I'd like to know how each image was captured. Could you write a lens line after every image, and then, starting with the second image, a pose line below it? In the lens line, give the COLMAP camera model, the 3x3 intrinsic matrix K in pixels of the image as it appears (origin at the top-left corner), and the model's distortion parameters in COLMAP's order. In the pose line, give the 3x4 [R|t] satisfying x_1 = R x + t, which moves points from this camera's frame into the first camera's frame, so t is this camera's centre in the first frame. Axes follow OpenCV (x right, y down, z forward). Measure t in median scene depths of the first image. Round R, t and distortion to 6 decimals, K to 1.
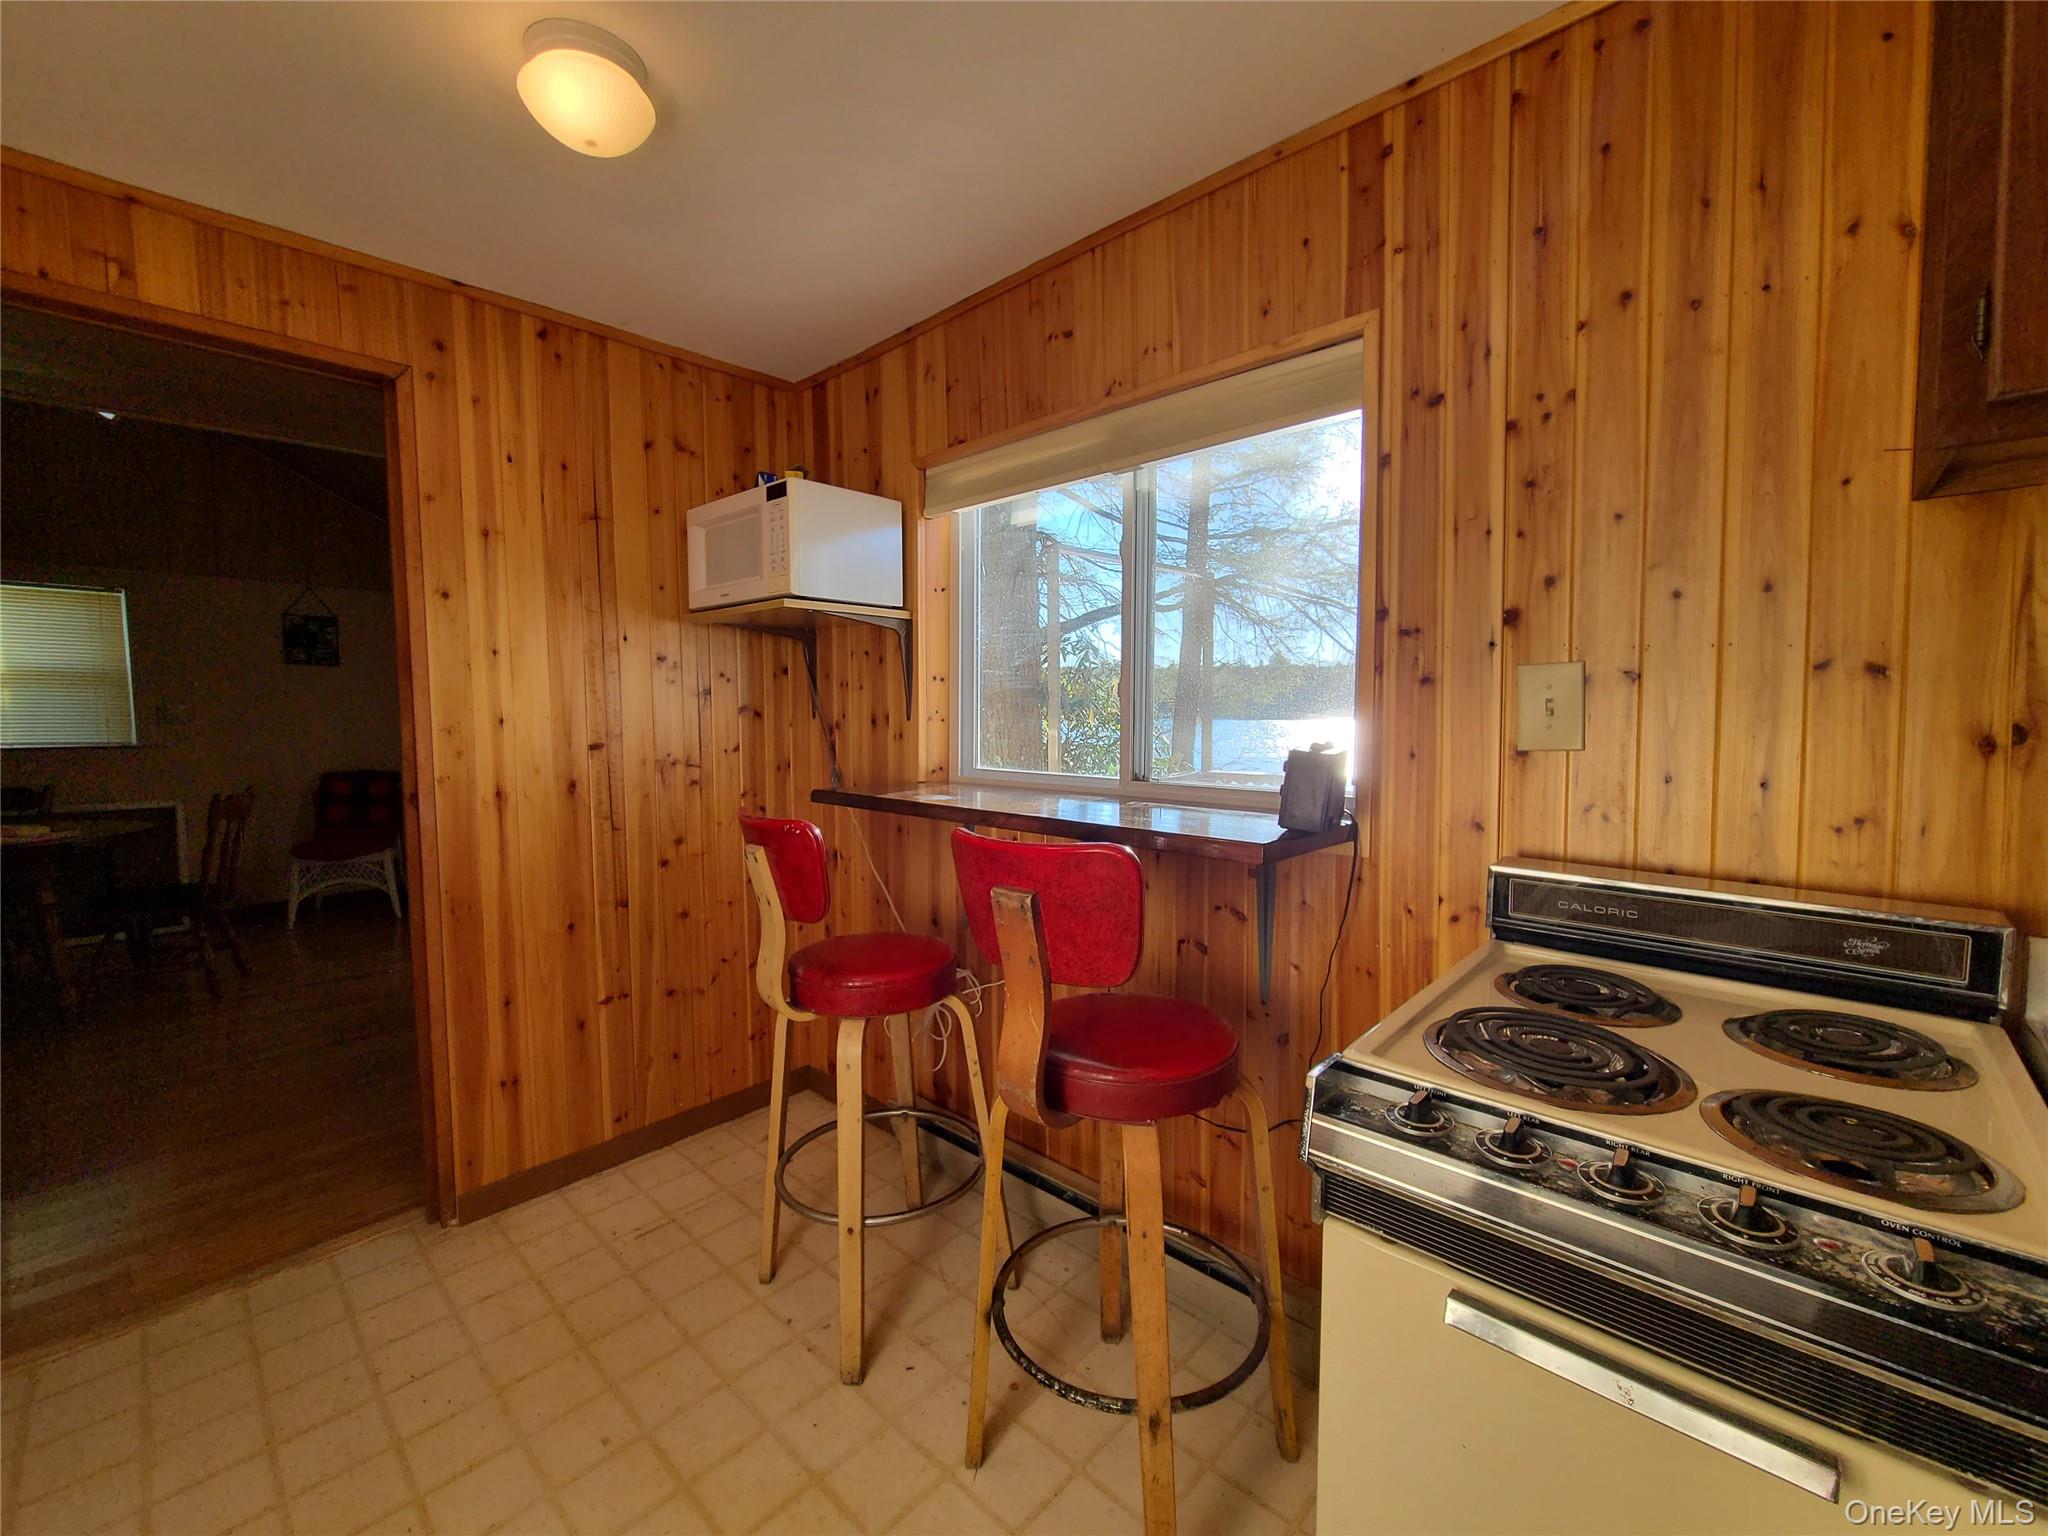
lens RADIAL K [[838.0, 0, 1021.9], [0, 838.0, 766.1], [0, 0, 1]] dist [-0.000504, -0.000875]
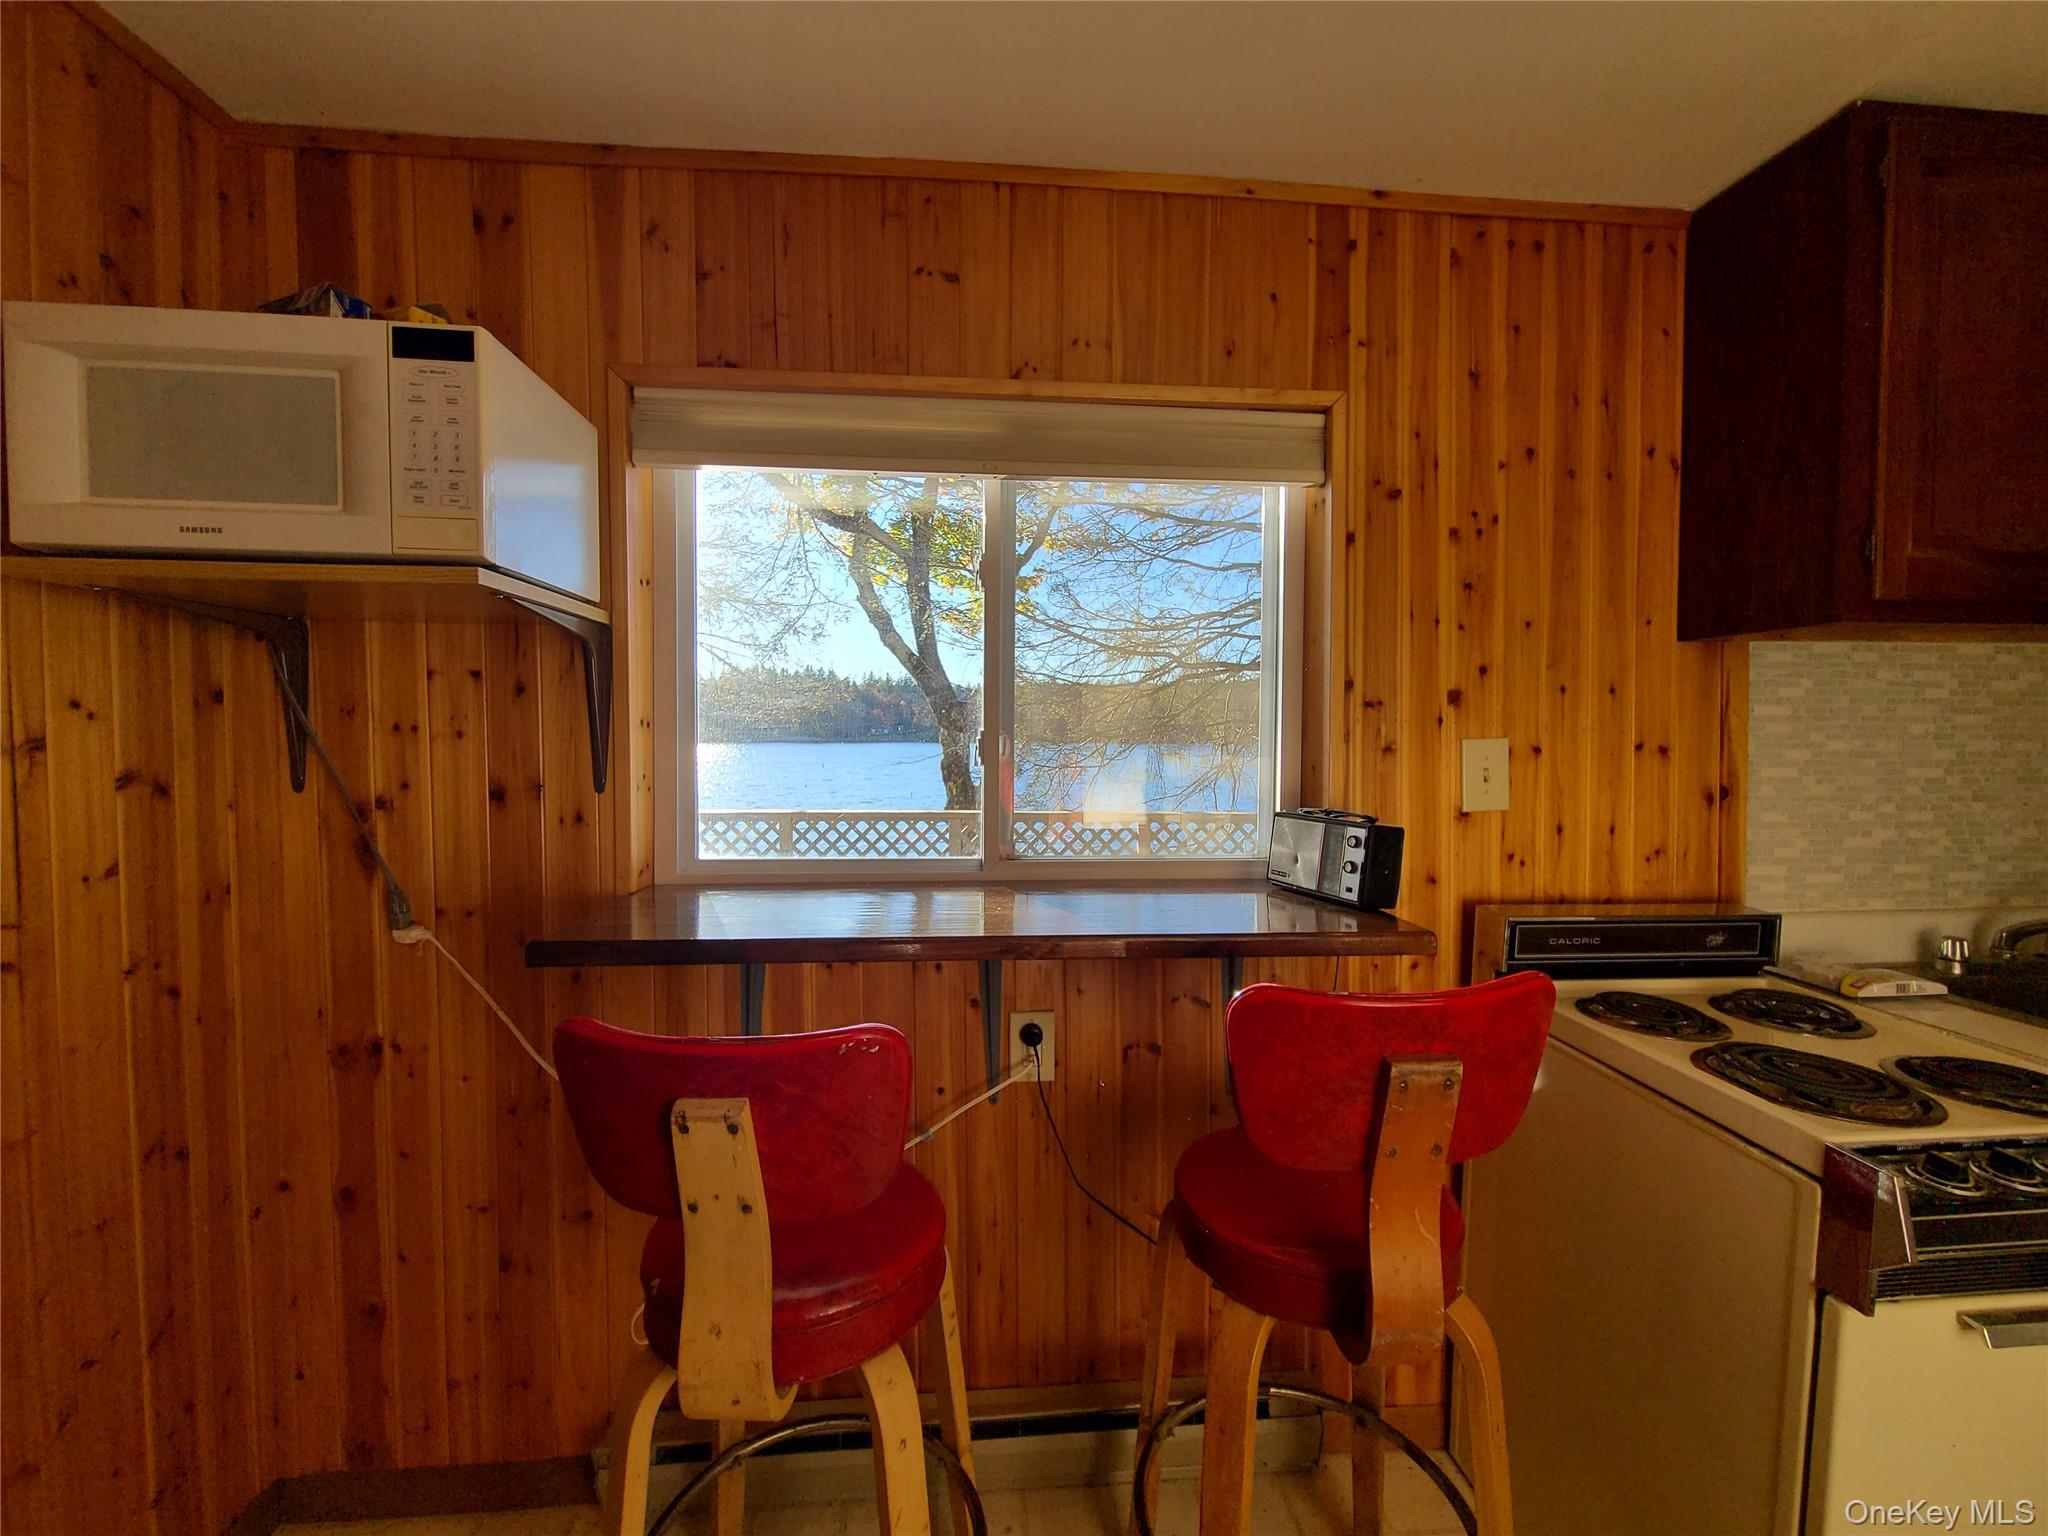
lens RADIAL K [[838.0, 0, 1021.9], [0, 838.0, 766.1], [0, 0, 1]] dist [-0.000504, -0.000875]
pose [[0.667852, -0.025233, 0.743866, -0.614102], [0.043825, 0.999024, -0.005458, -0.092618], [-0.743002, 0.036245, 0.668307, 0.608319]]
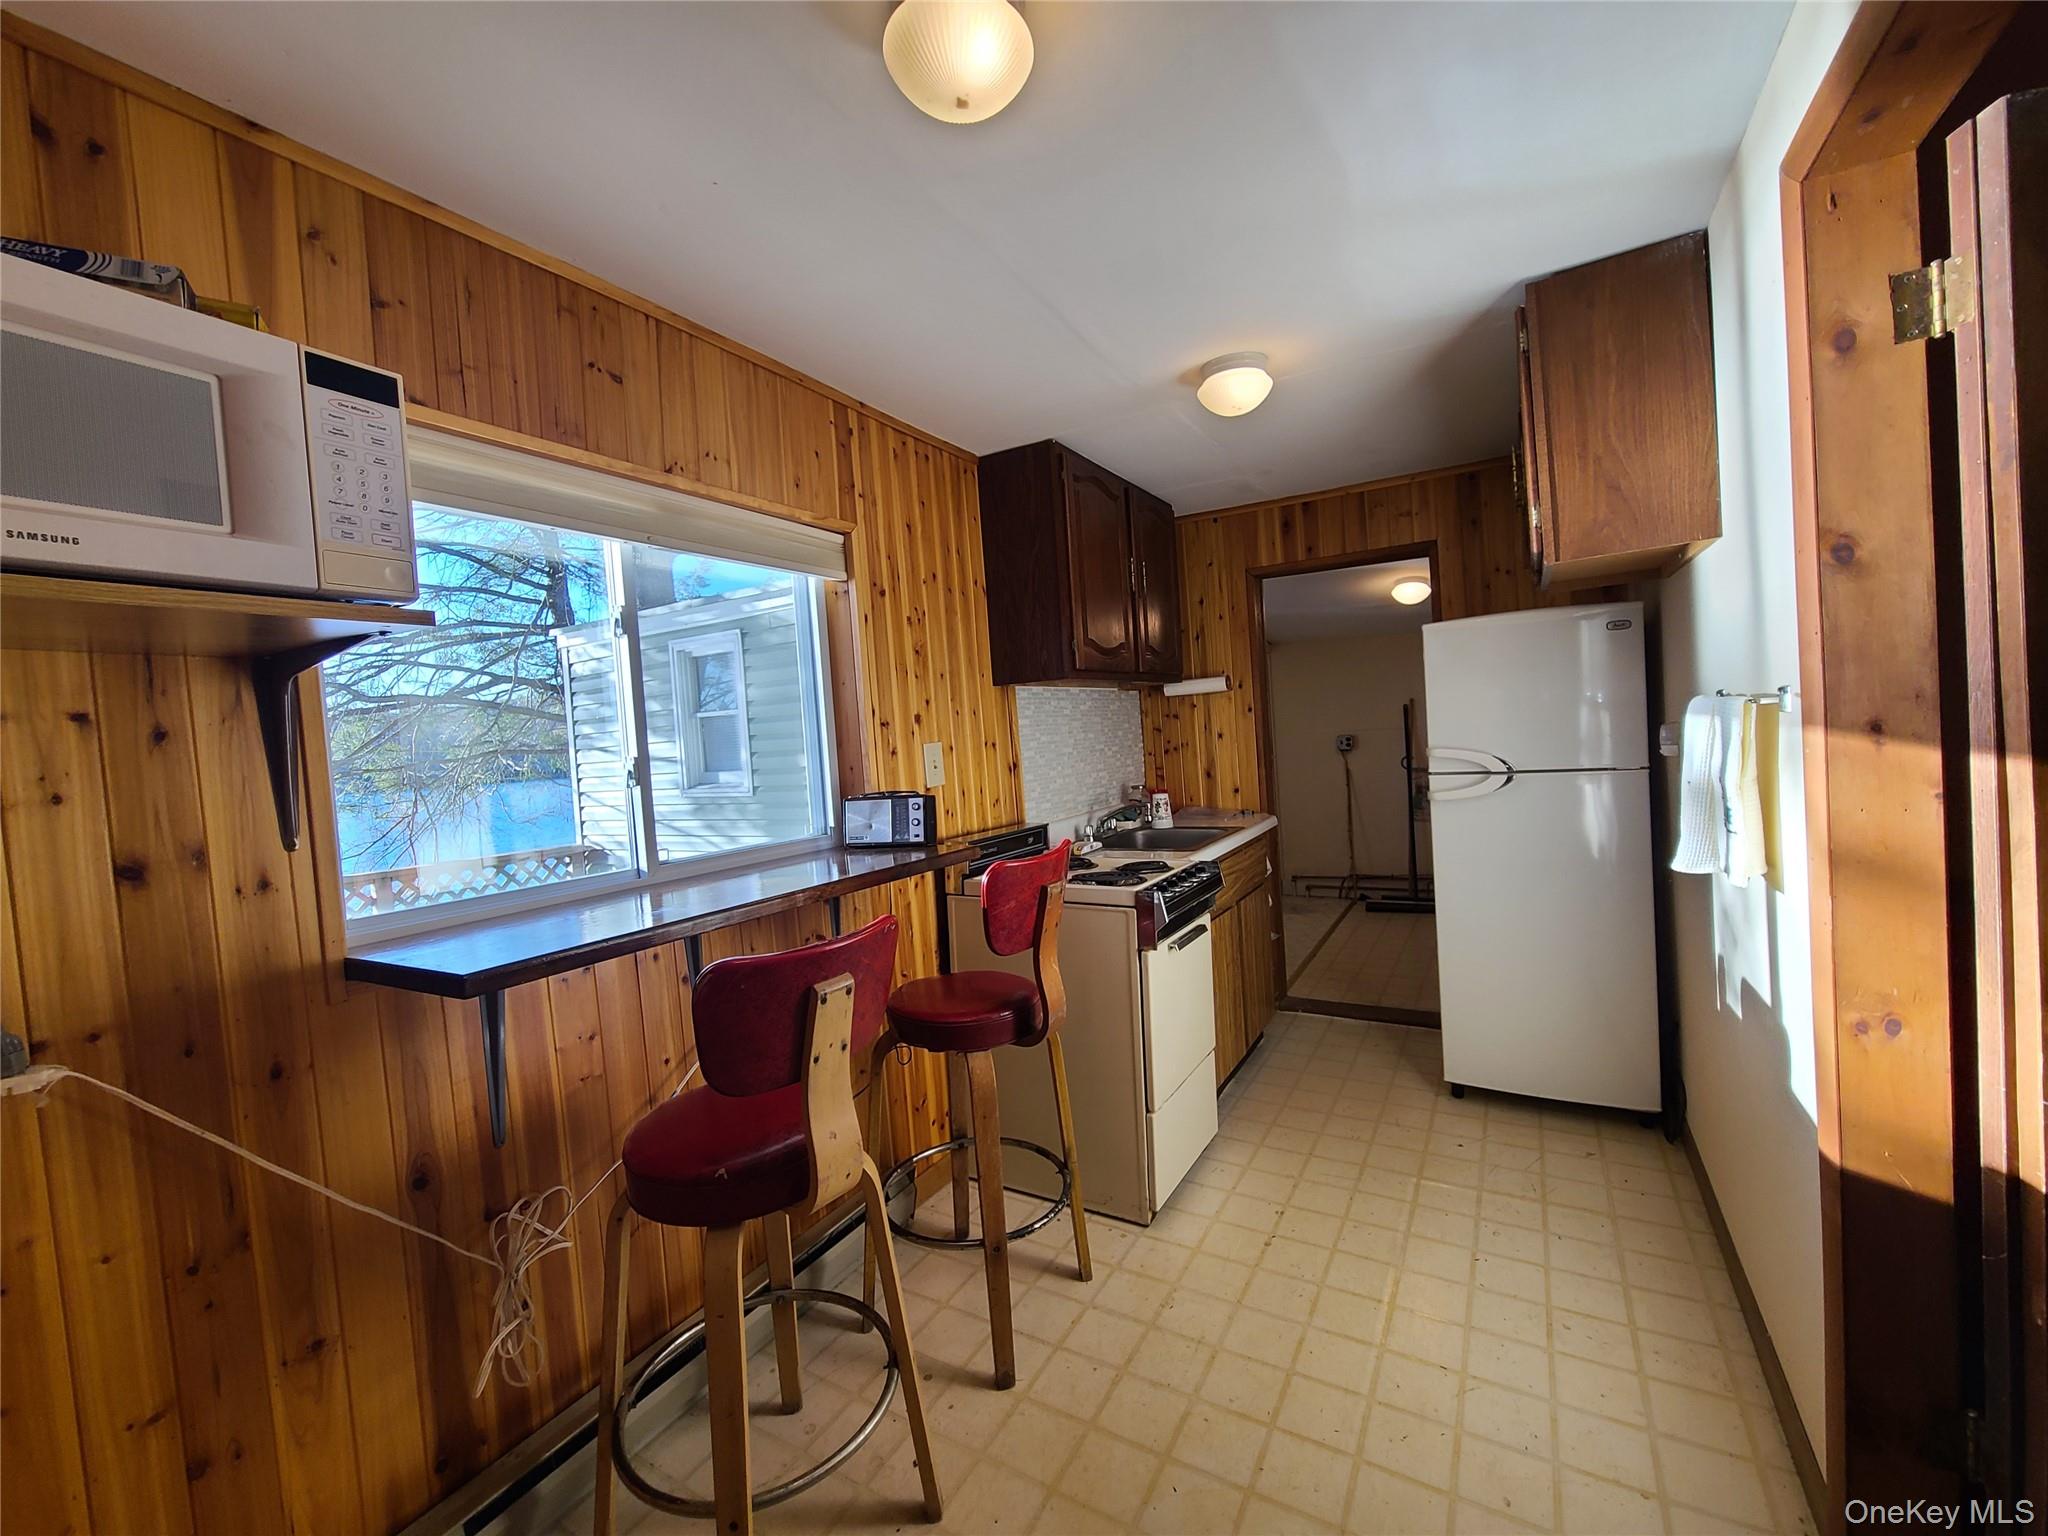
lens RADIAL K [[838.0, 0, 1021.9], [0, 838.0, 766.1], [0, 0, 1]] dist [-0.000504, -0.000875]
pose [[-0.221276, -0.017161, 0.975060, -1.201048], [0.129512, 0.990472, 0.046823, -0.117248], [-0.966573, 0.136643, -0.216945, 1.082800]]
